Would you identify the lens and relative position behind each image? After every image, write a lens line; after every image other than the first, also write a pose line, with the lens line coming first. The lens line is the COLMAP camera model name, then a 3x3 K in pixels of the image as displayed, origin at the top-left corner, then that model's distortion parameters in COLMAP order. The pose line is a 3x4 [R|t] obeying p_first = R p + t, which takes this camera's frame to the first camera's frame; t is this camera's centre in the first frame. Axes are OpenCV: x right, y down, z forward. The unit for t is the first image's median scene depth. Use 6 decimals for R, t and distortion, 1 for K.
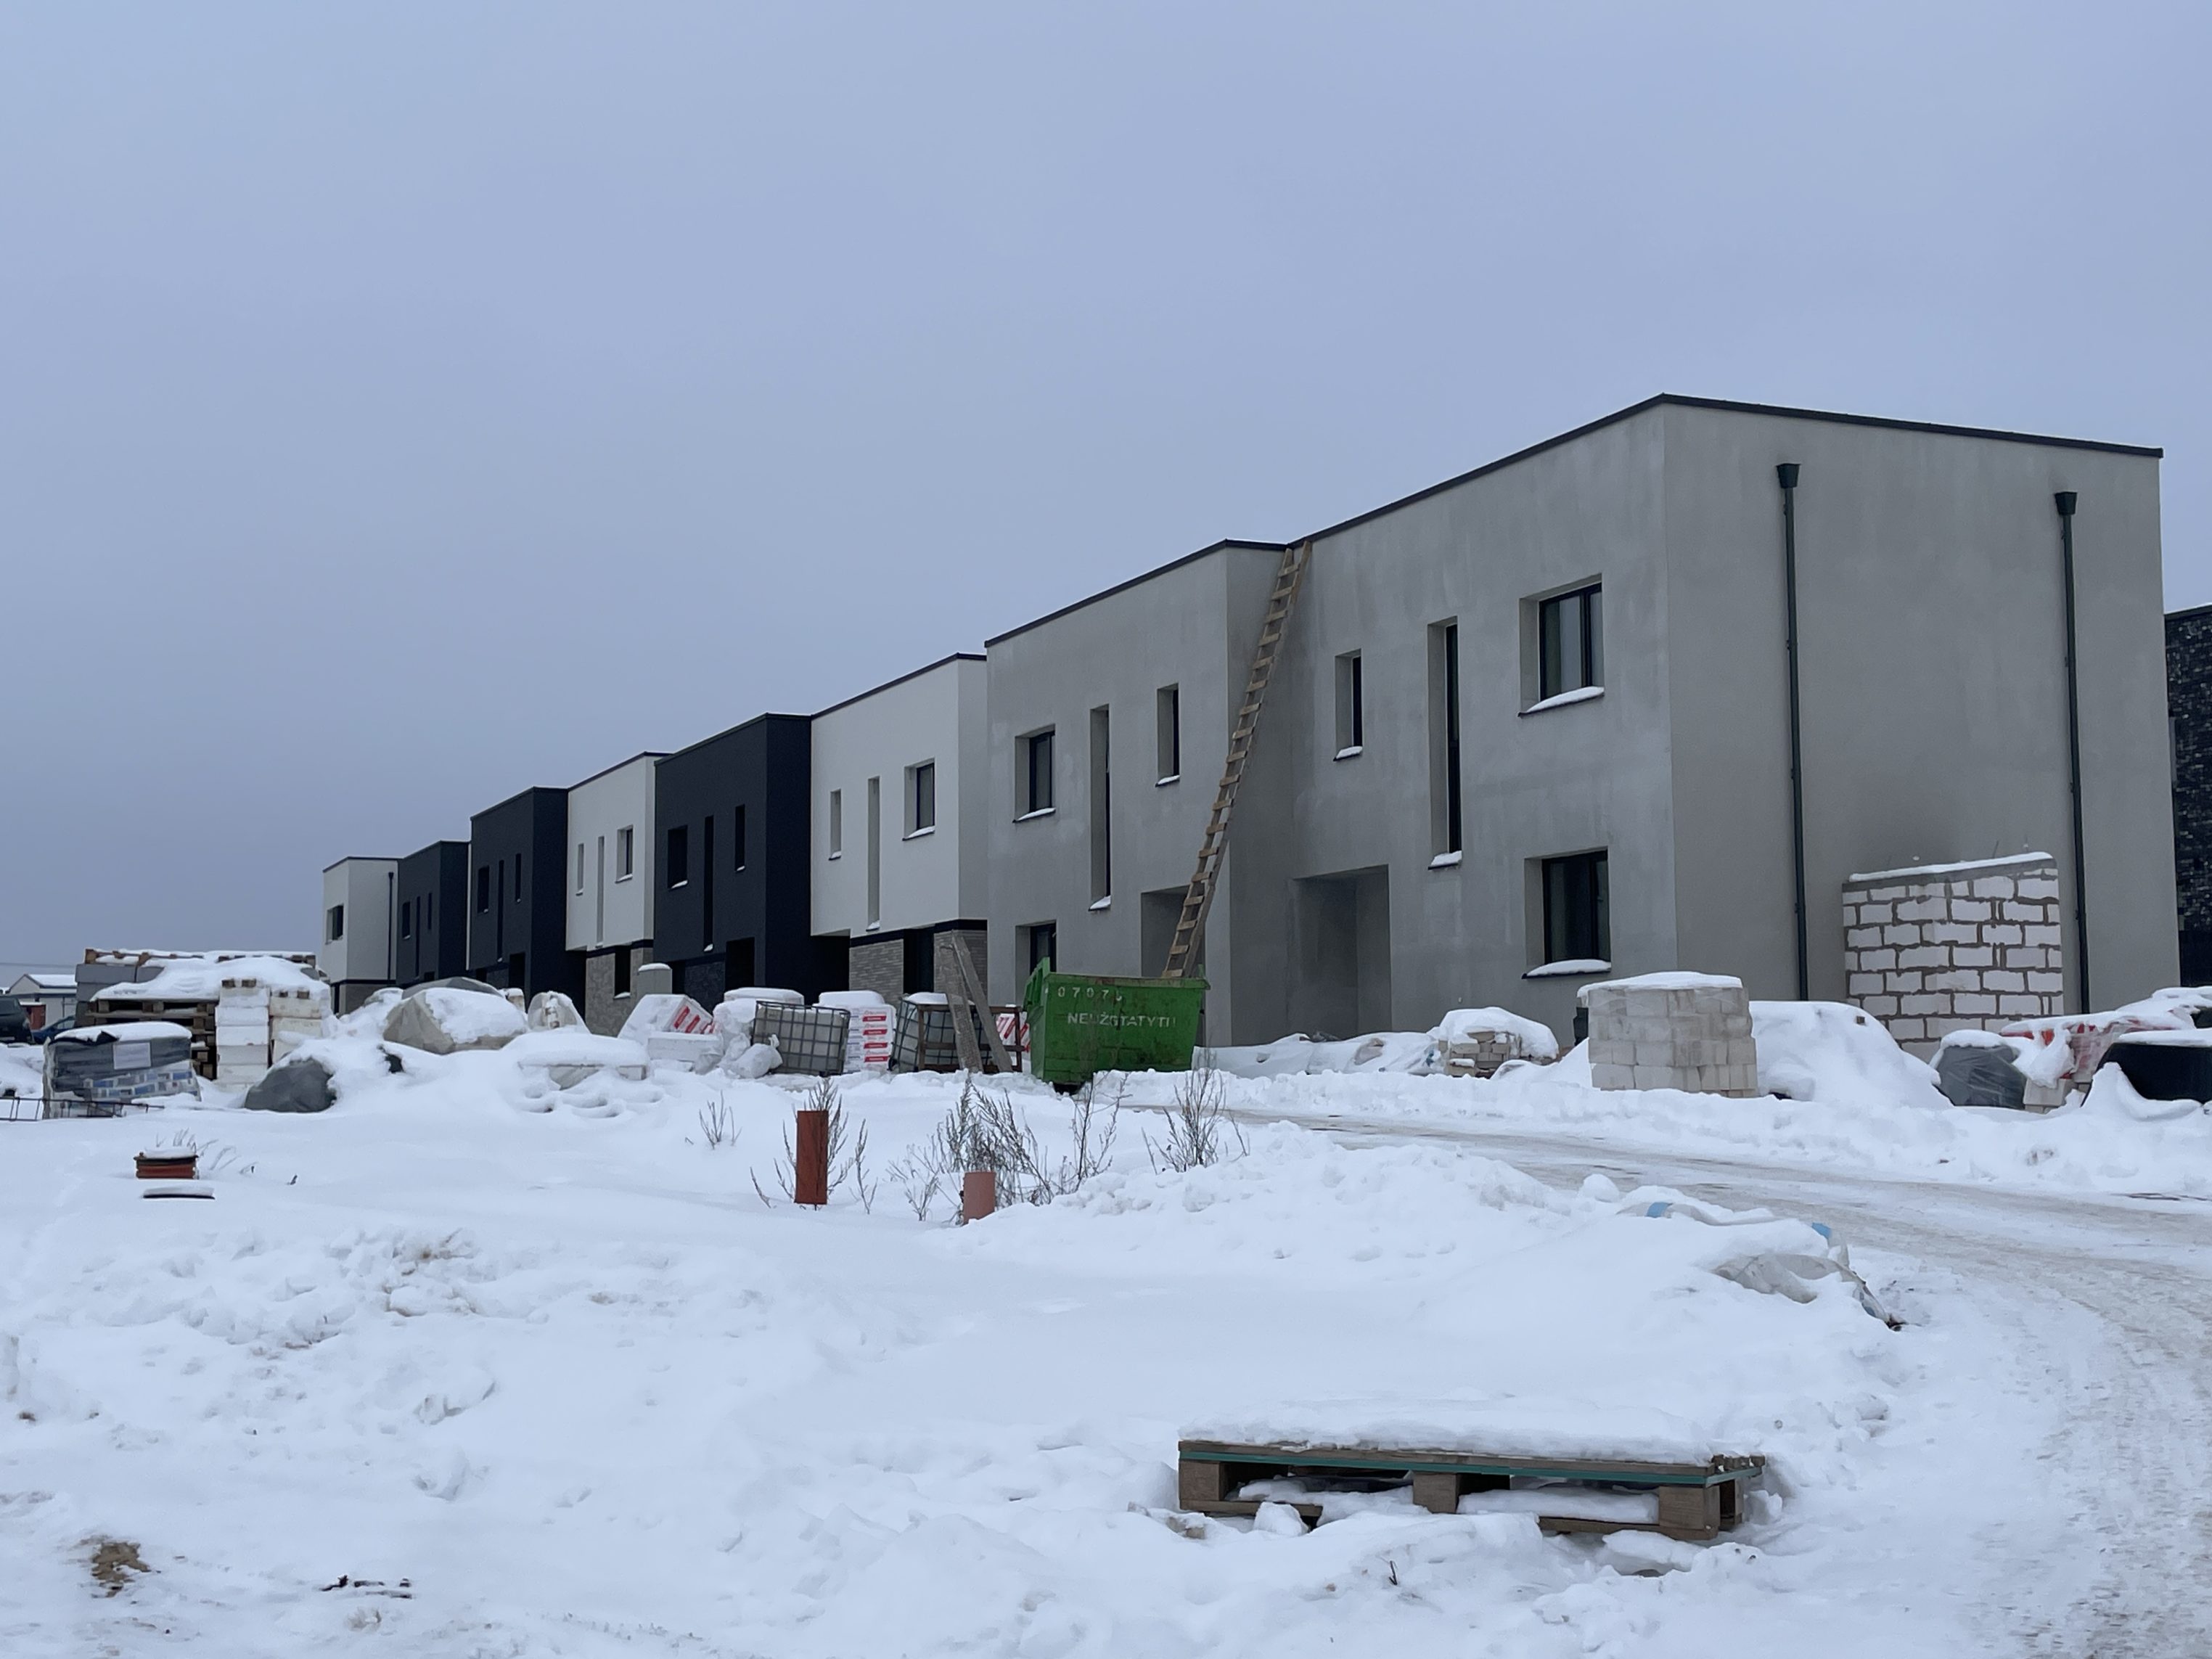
lens RADIAL K [[2817.7, 0, 1106.0], [0, 2817.7, 829.5], [0, 0, 1]] dist [0.207817, -0.617285]
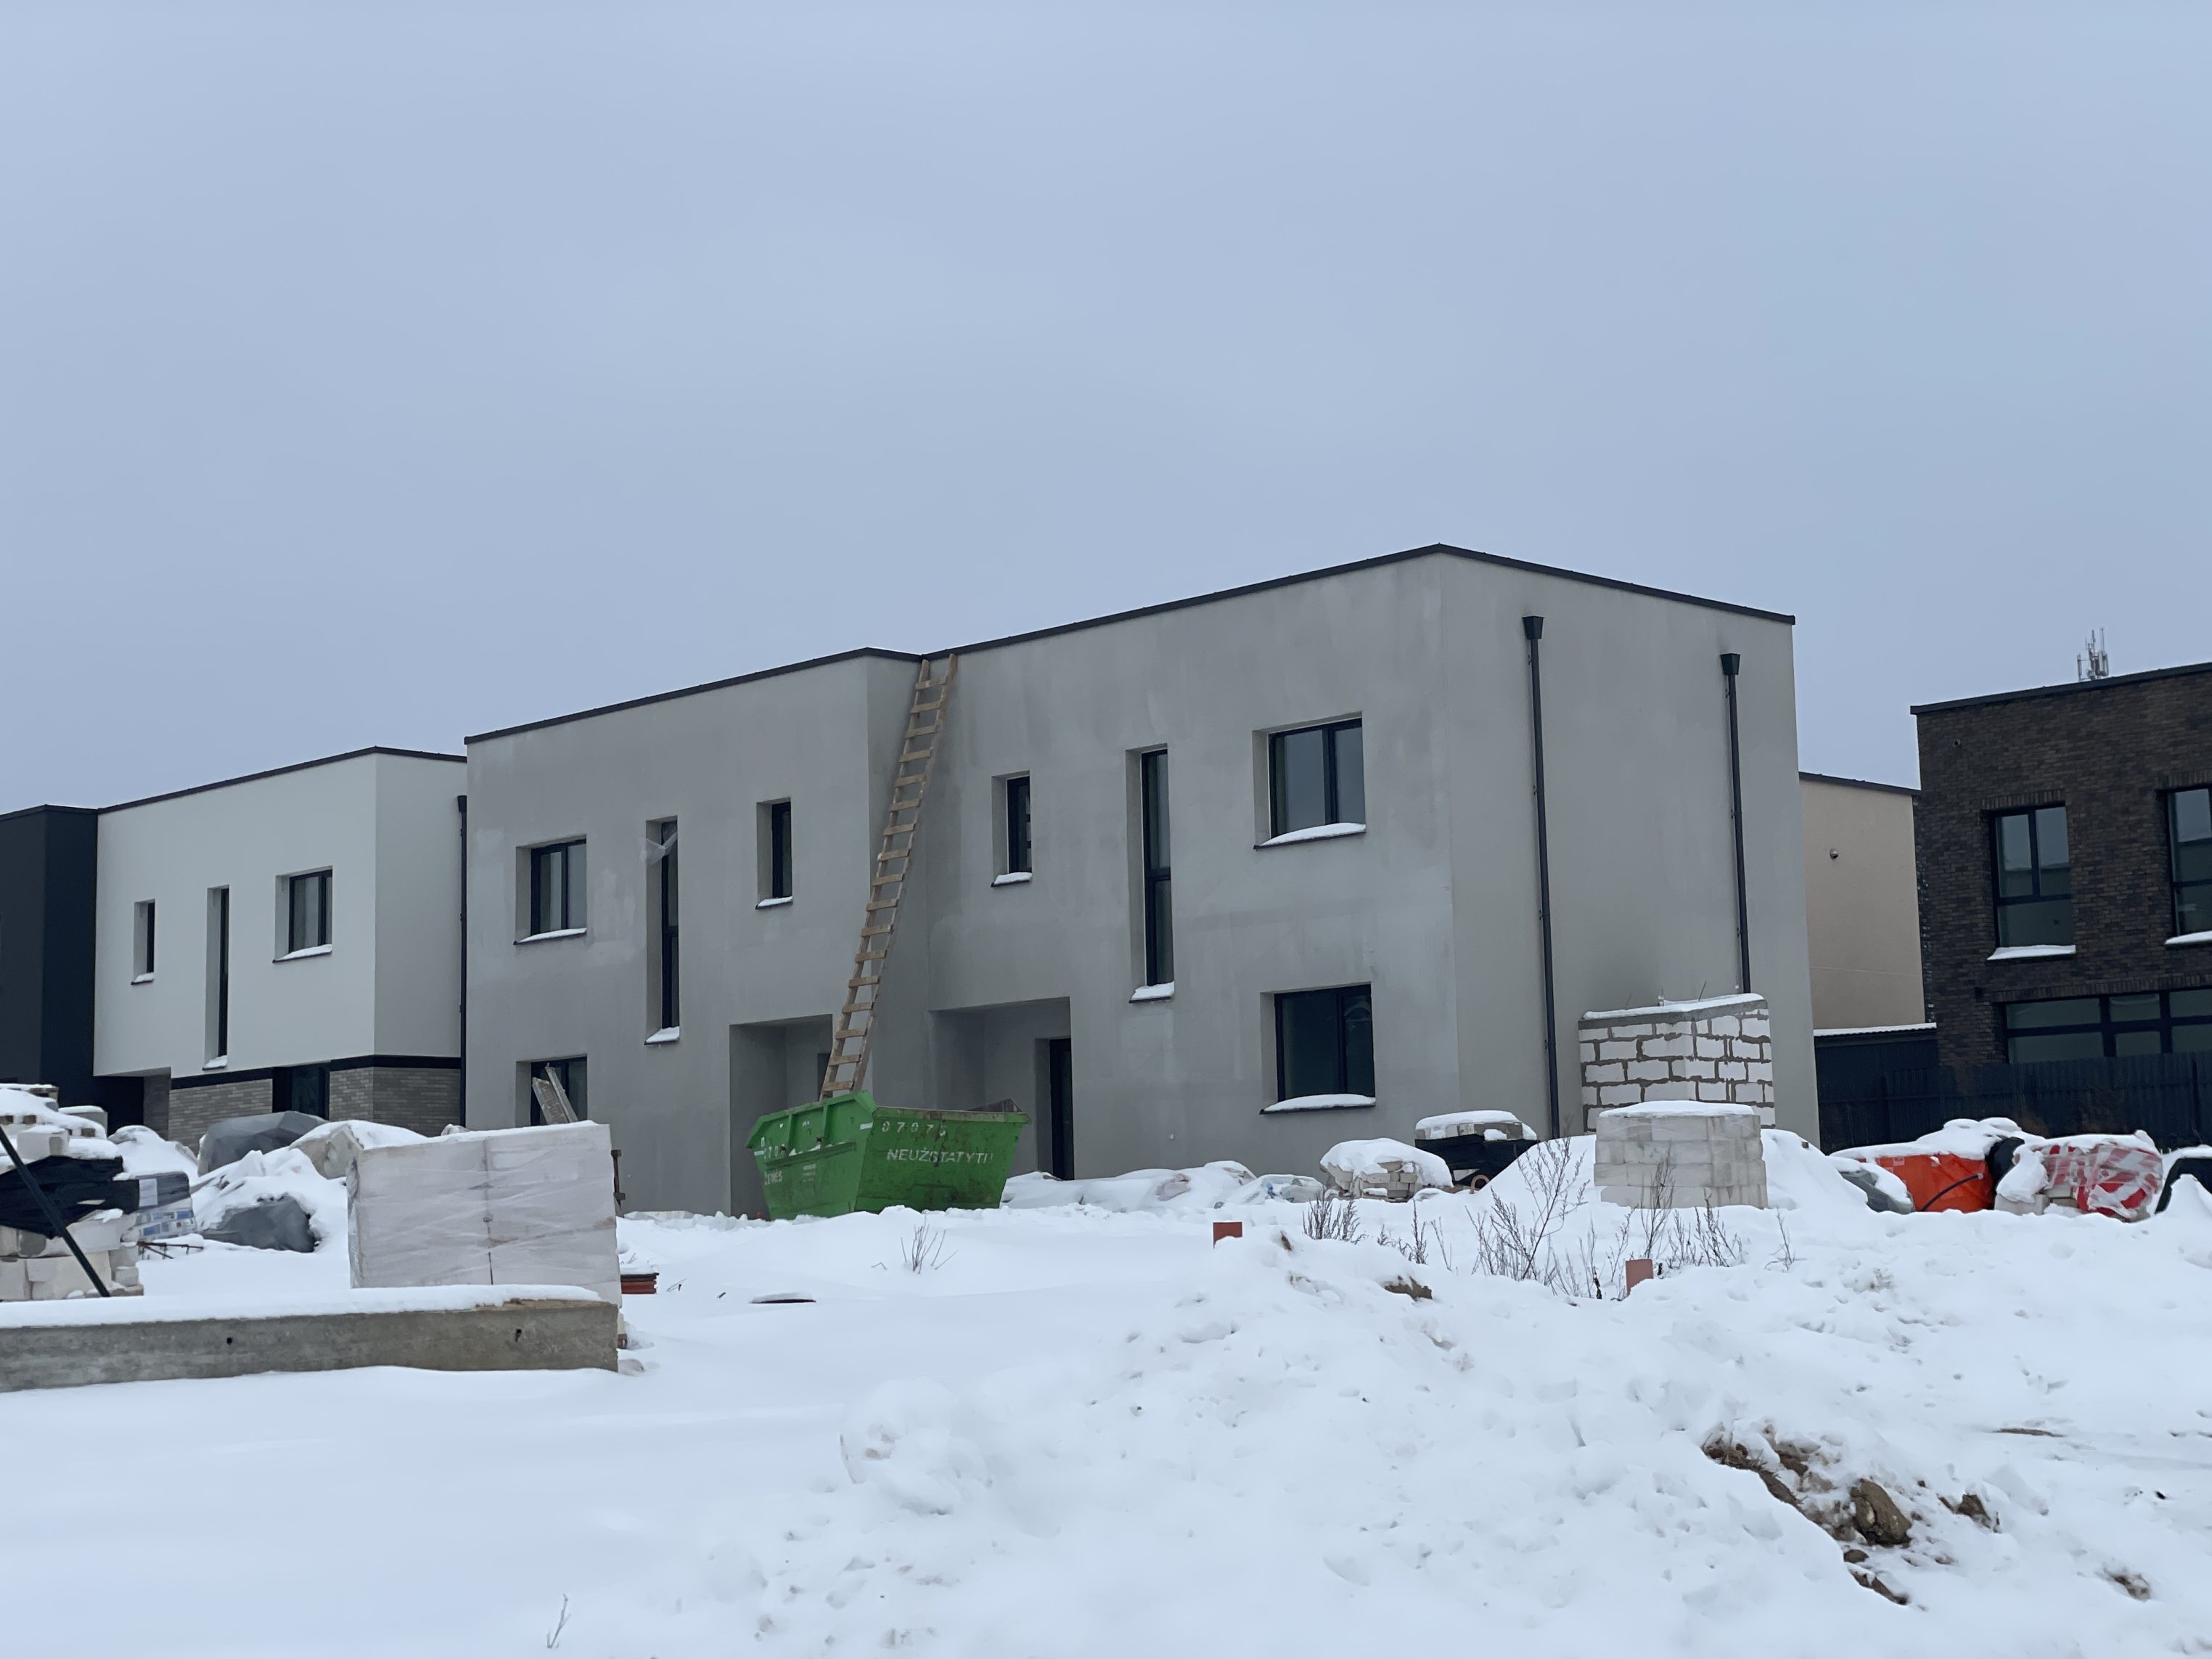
lens RADIAL K [[3471.5, 0, 1106.0], [0, 3471.5, 829.5], [0, 0, 1]] dist [0.160561, -0.029194]
pose [[0.930257, 0.029964, 0.365683, -0.380272], [-0.016711, 0.999086, -0.039353, 0.002109], [-0.366528, 0.030498, 0.929907, -0.125300]]
